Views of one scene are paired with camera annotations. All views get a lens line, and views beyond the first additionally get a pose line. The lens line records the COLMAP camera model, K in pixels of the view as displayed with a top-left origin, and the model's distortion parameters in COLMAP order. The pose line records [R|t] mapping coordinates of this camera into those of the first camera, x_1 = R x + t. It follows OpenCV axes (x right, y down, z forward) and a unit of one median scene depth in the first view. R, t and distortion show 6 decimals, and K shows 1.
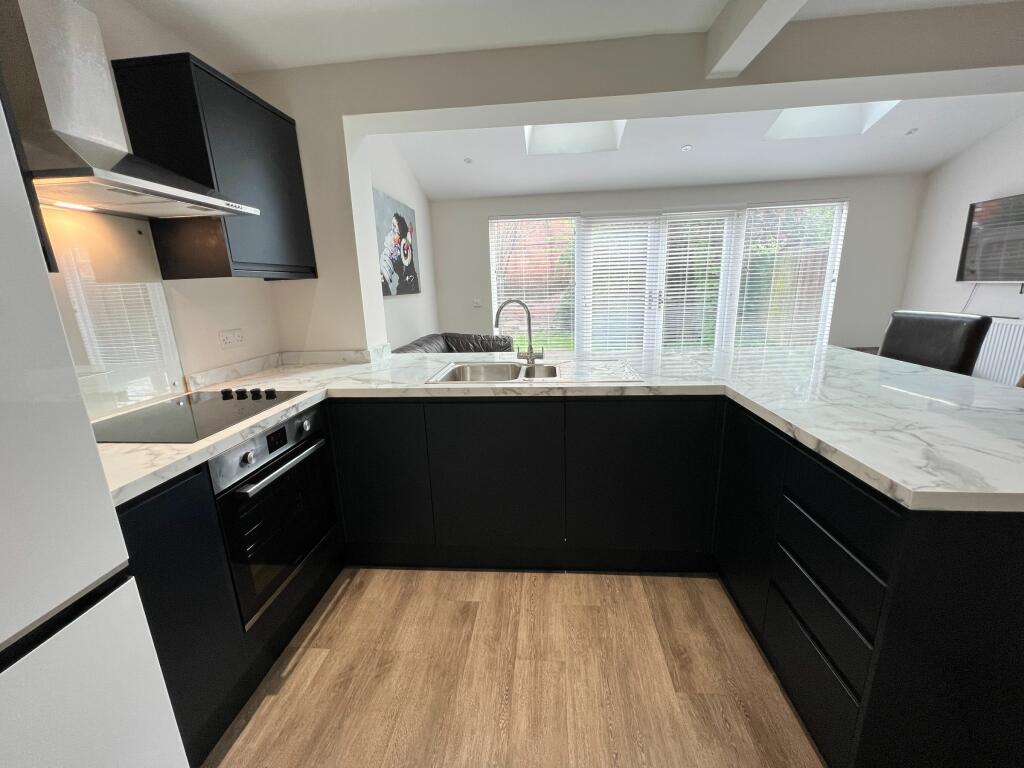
lens RADIAL K [[410.4, 0, 508.5], [0, 410.4, 385.1], [0, 0, 1]] dist [-0.001862, 0.001007]
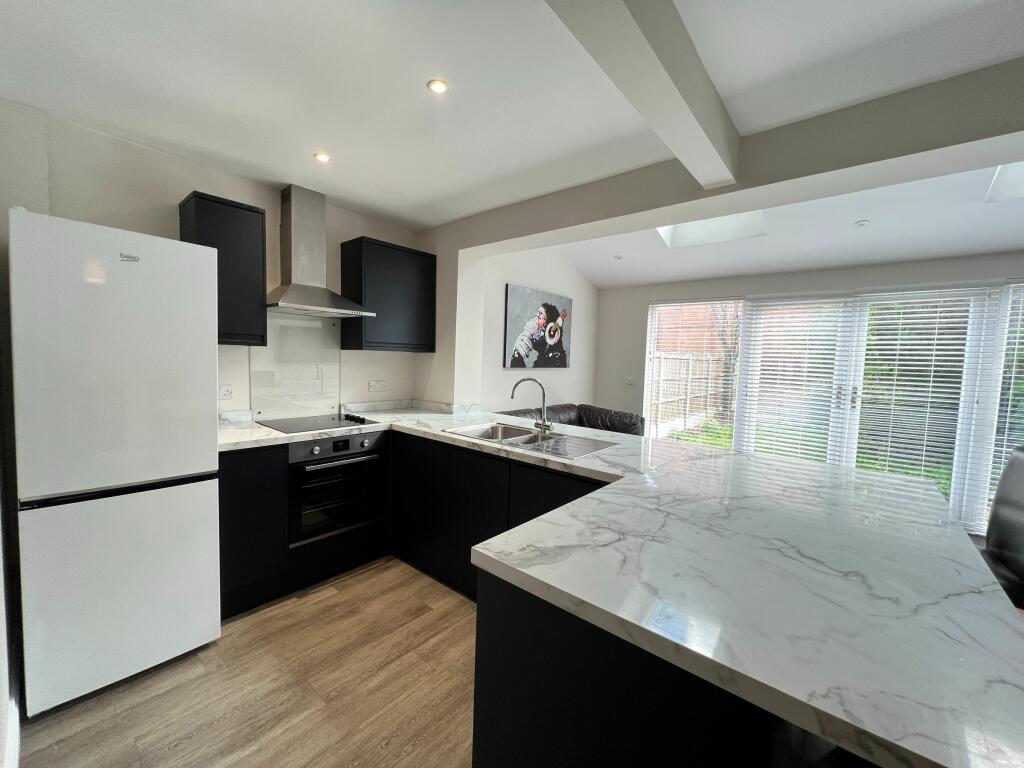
lens RADIAL K [[410.4, 0, 509.6], [0, 410.4, 385.6], [0, 0, 1]] dist [-0.001862, 0.001007]
pose [[0.813897, 0.099290, -0.572462, 0.701230], [-0.193766, 0.975268, -0.106333, -0.046894], [0.547746, 0.197468, 0.813007, -0.028000]]
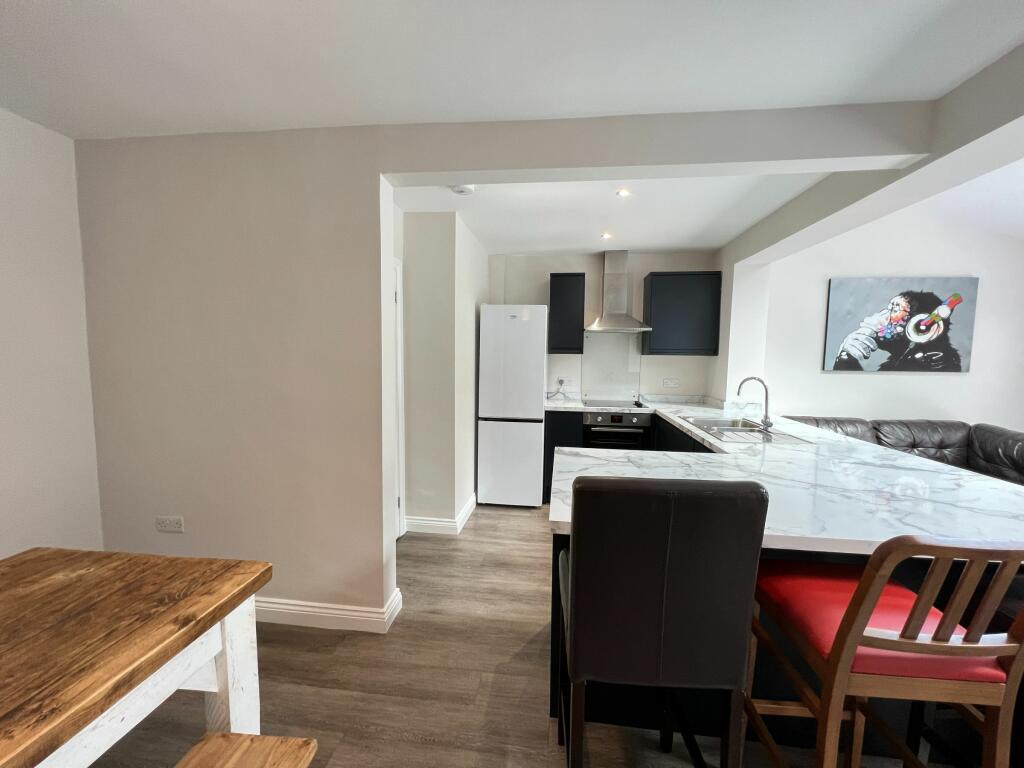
lens RADIAL K [[410.4, 0, 512.3], [0, 410.4, 386.5], [0, 0, 1]] dist [-0.001862, 0.001007]
pose [[-0.032412, 0.113875, -0.992966, 1.456091], [-0.245296, 0.962197, 0.118353, -0.151601], [0.968906, 0.247407, -0.003253, 0.251656]]
